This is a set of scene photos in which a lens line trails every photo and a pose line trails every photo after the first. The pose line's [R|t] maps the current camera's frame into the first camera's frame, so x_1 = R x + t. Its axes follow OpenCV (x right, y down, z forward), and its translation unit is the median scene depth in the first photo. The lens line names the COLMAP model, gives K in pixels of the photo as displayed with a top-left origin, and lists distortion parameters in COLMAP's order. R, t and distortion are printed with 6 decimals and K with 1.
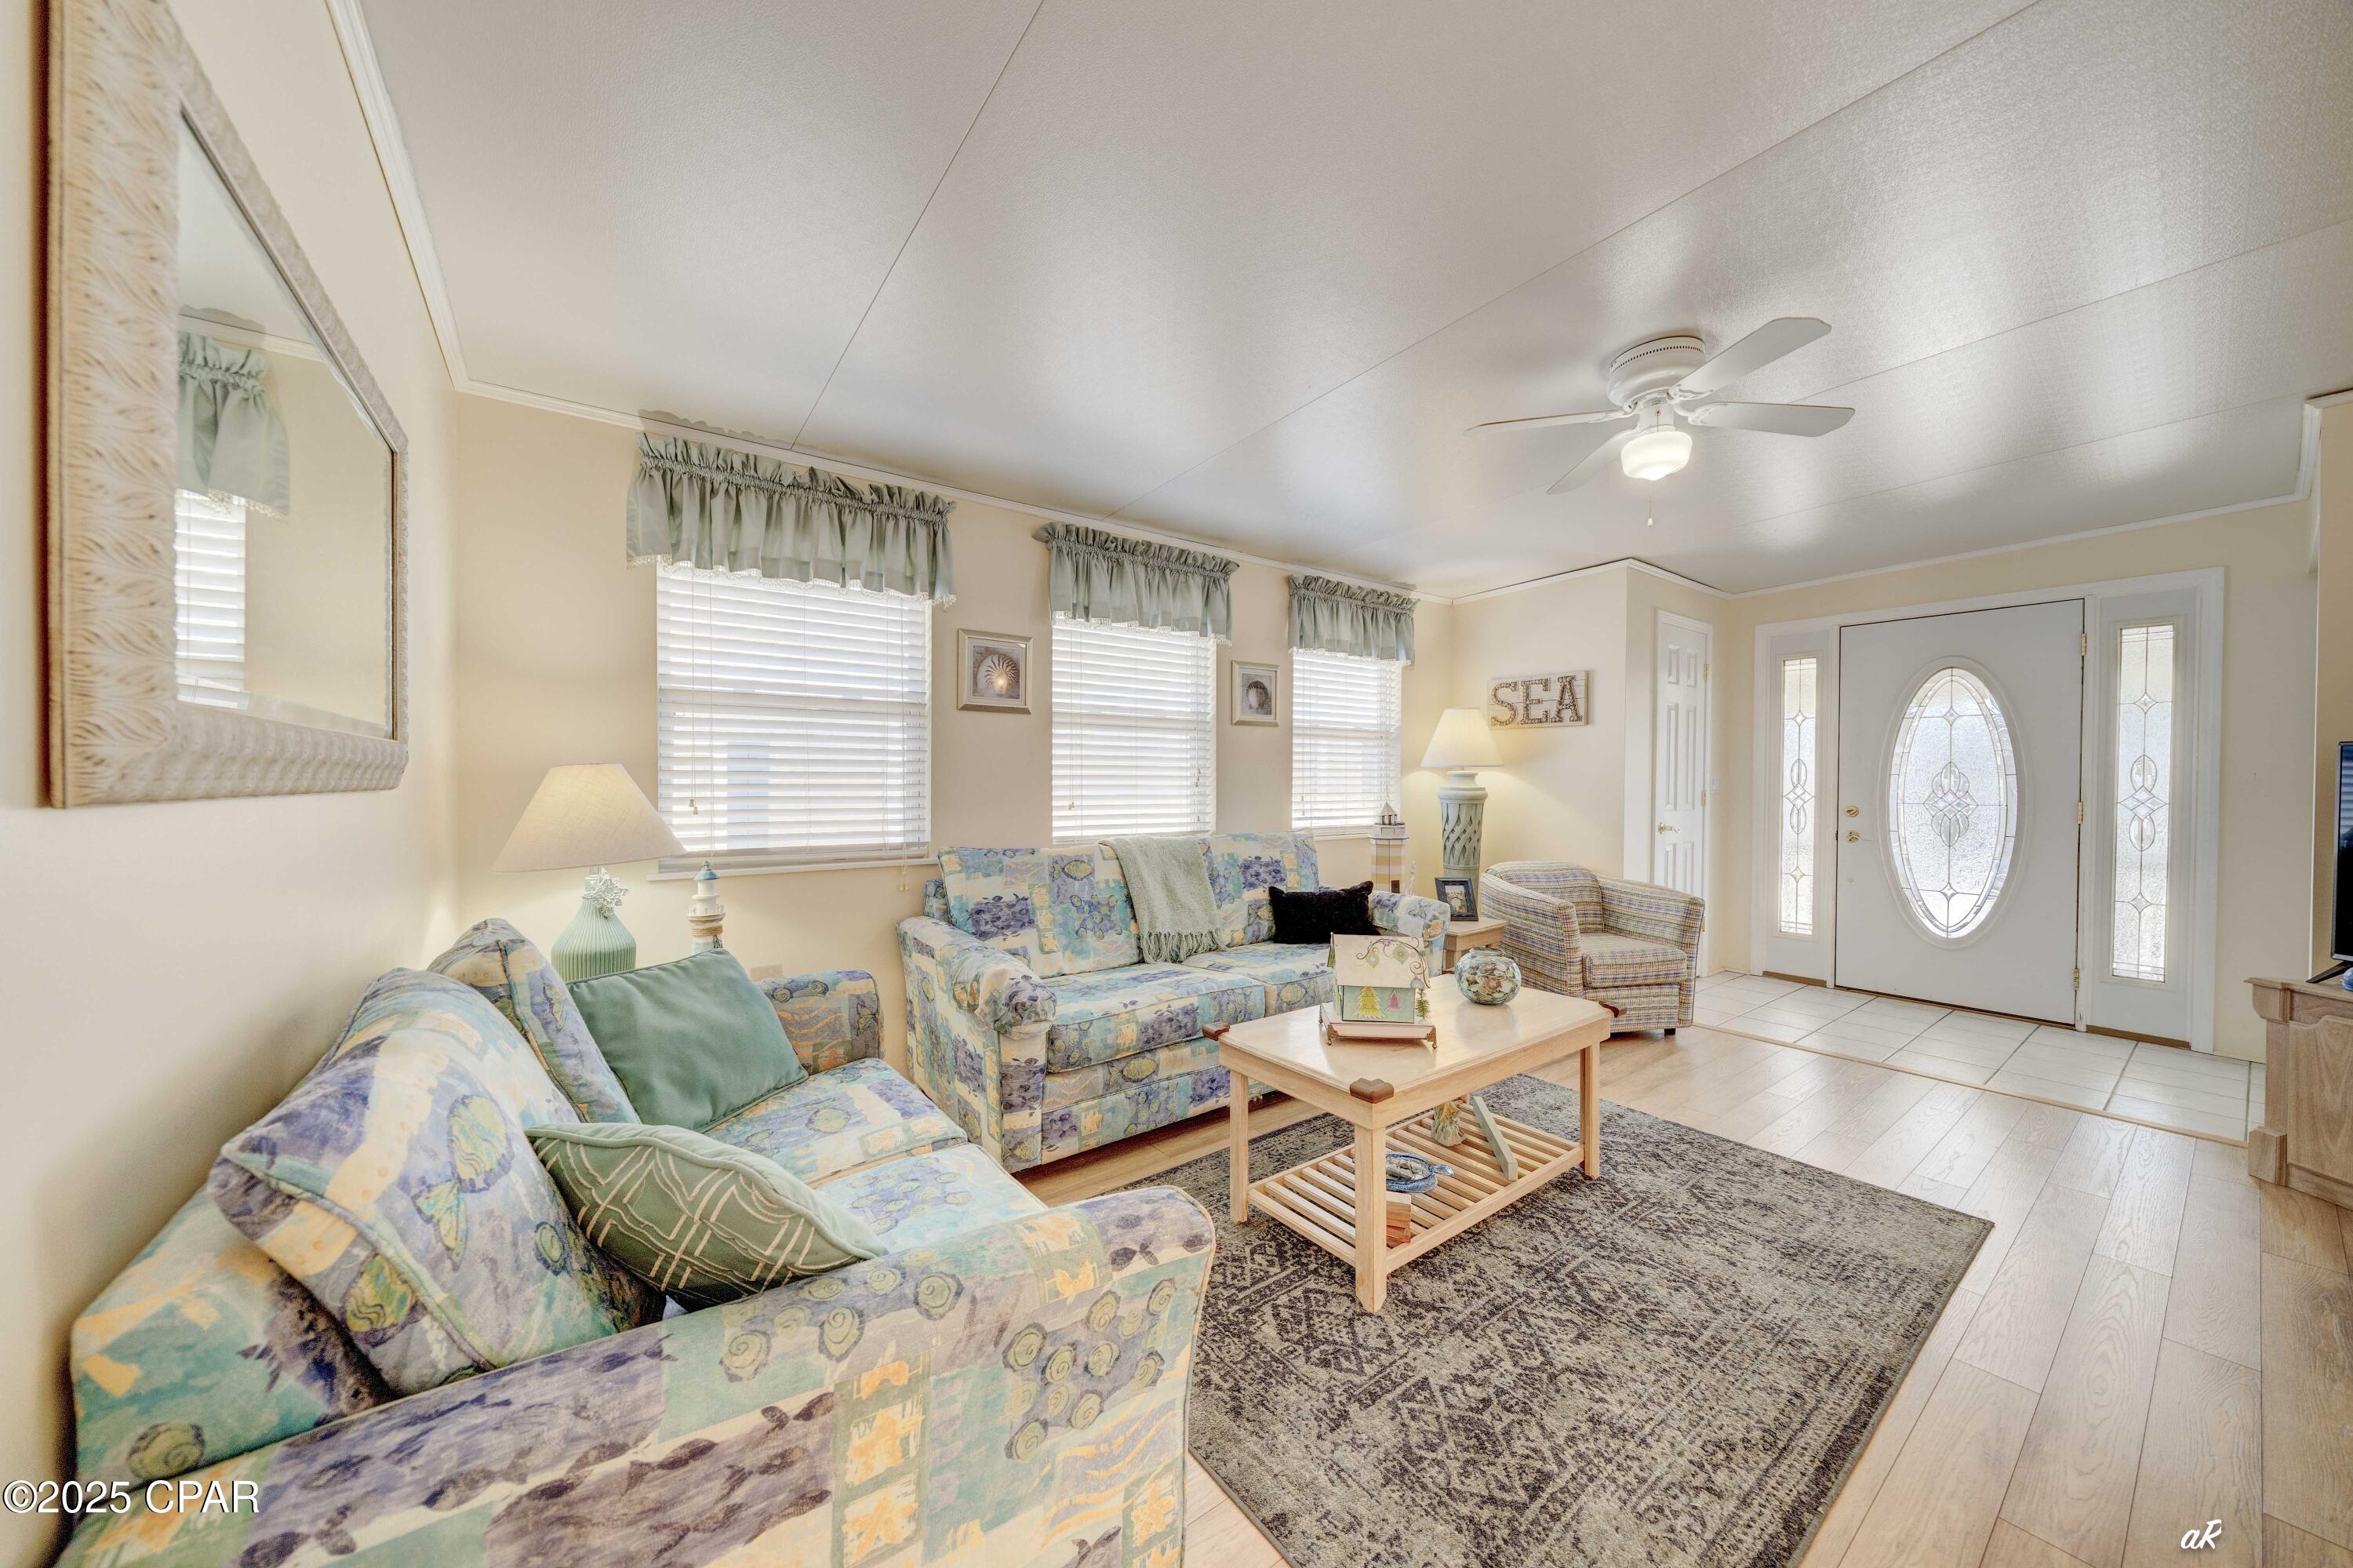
lens RADIAL K [[803.8, 0, 1159.2], [0, 803.8, 799.2], [0, 0, 1]] dist [-0.006174, -0.000079]
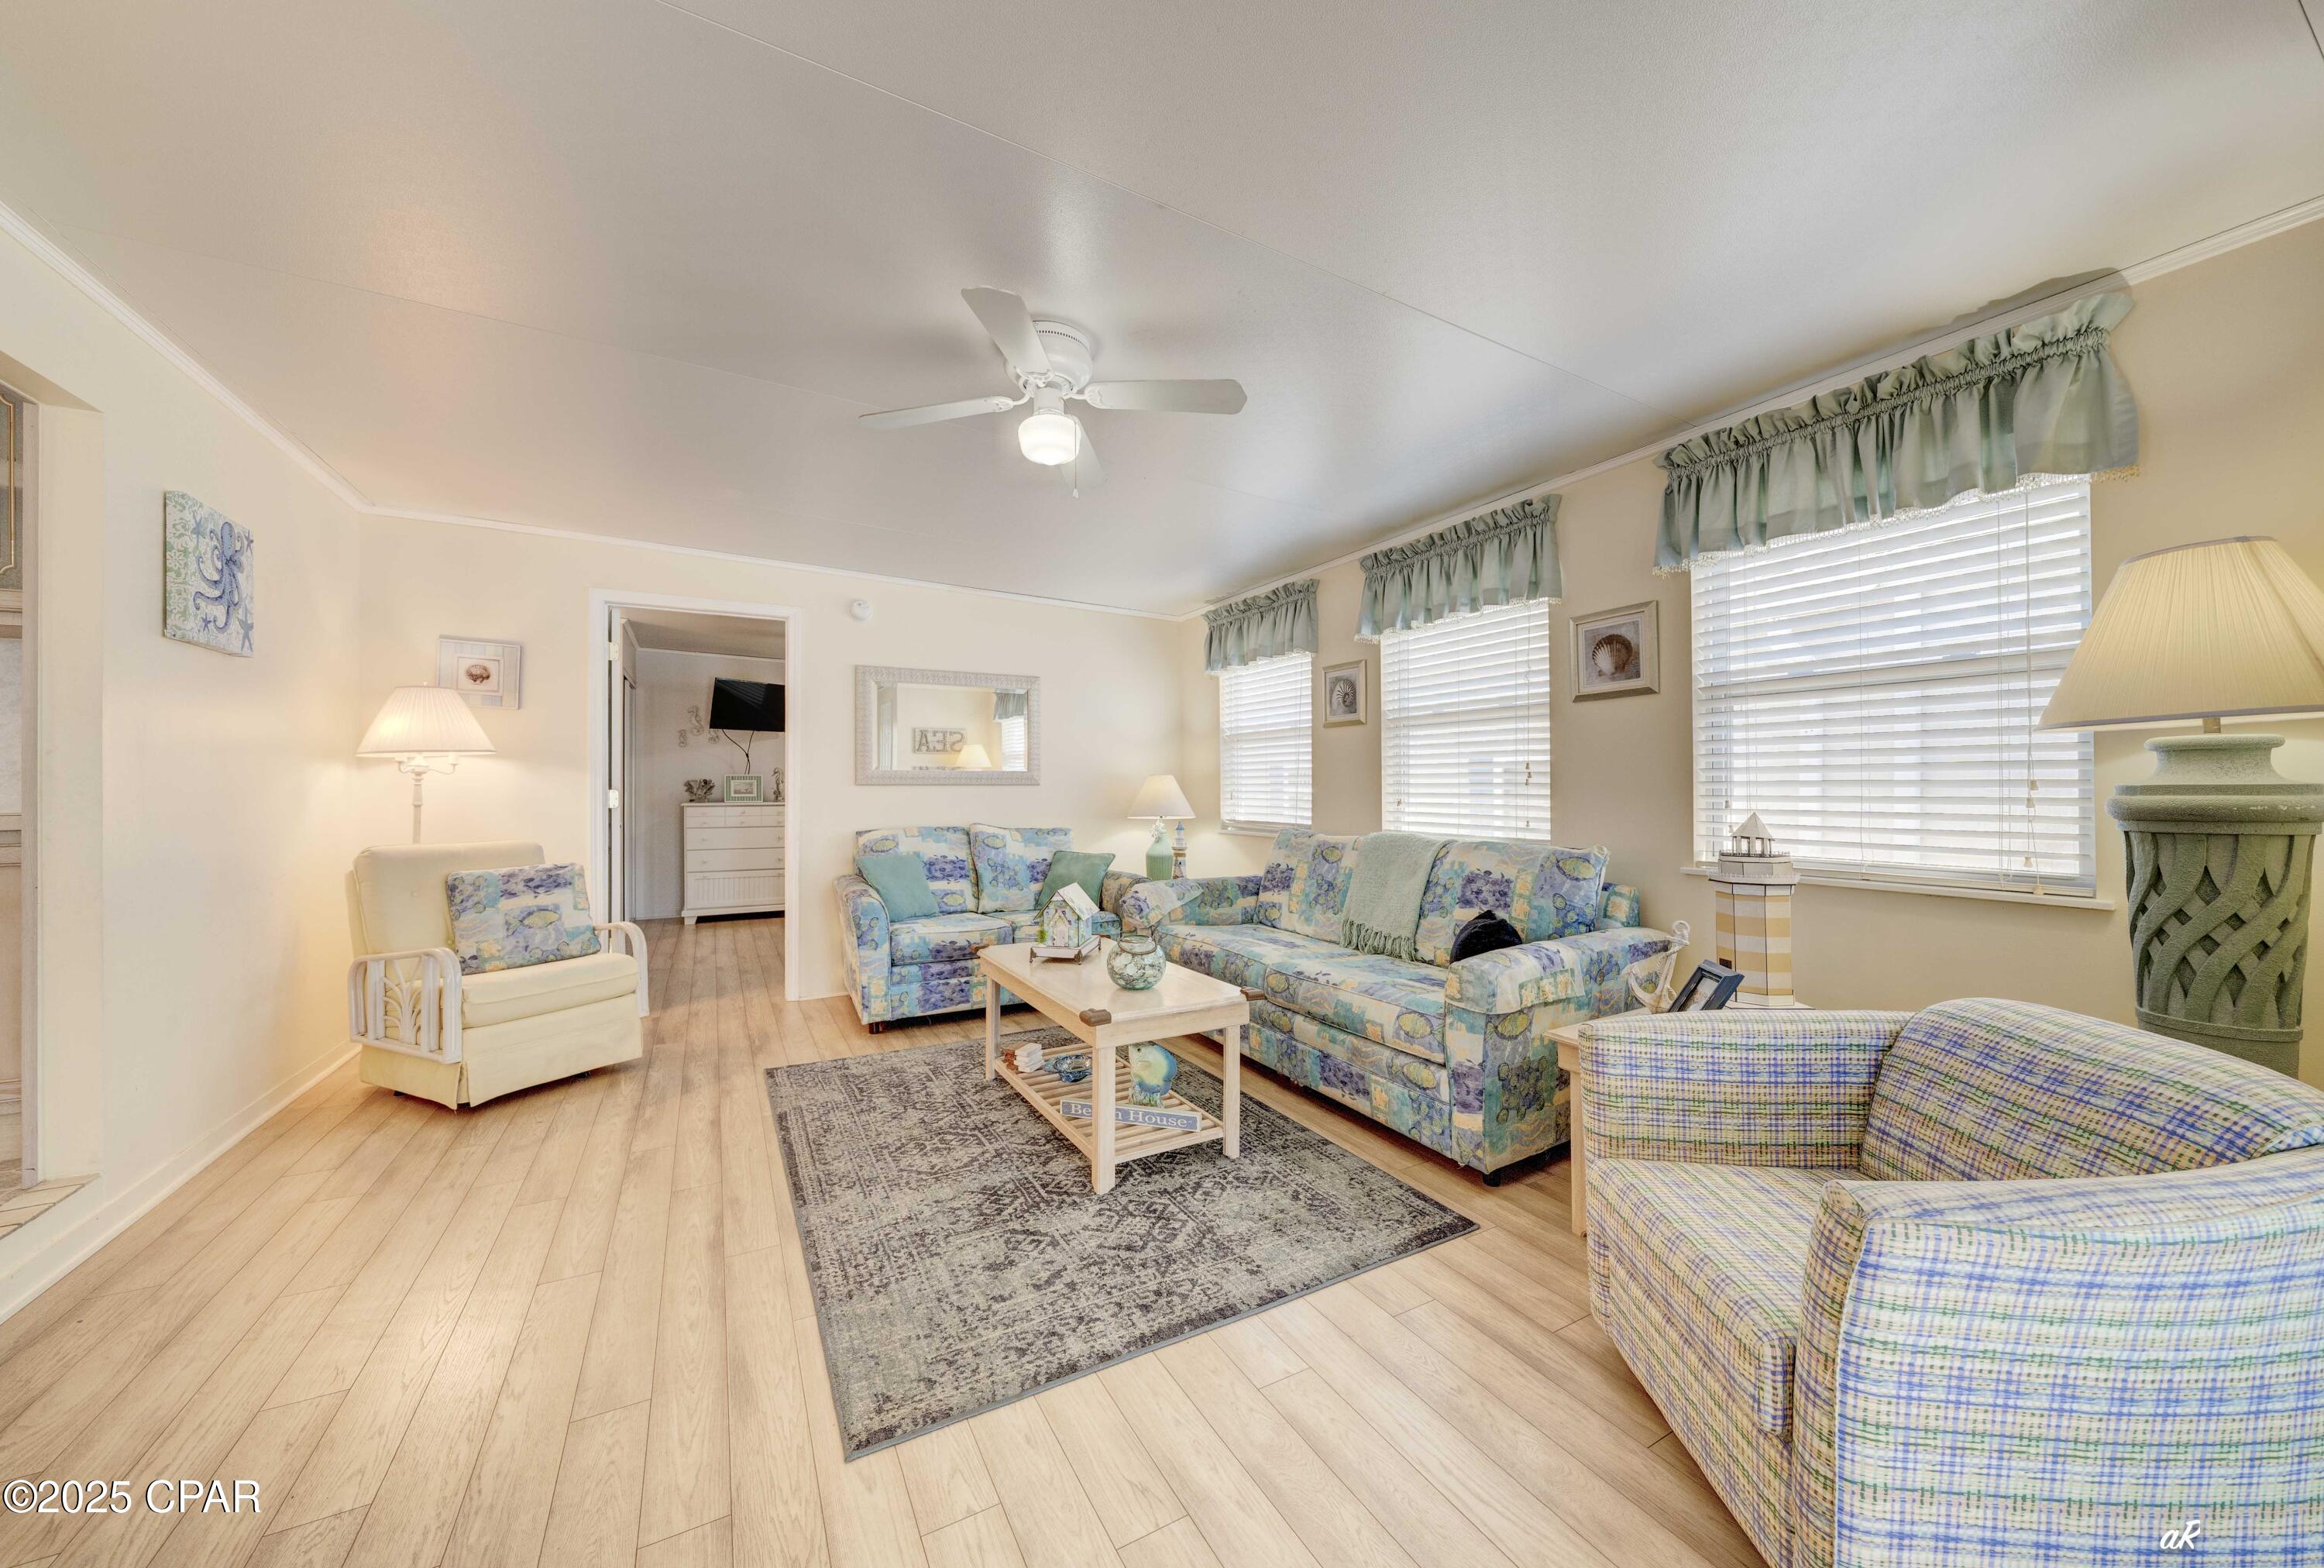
lens RADIAL K [[821.4, 0, 1159.2], [0, 821.4, 786.4], [0, 0, 1]] dist [-0.002222, -0.000541]
pose [[-0.126651, -0.003278, -0.991942, 1.182886], [-0.023251, 0.999730, -0.000335, -0.006131], [0.991675, 0.023021, -0.126693, 0.936160]]
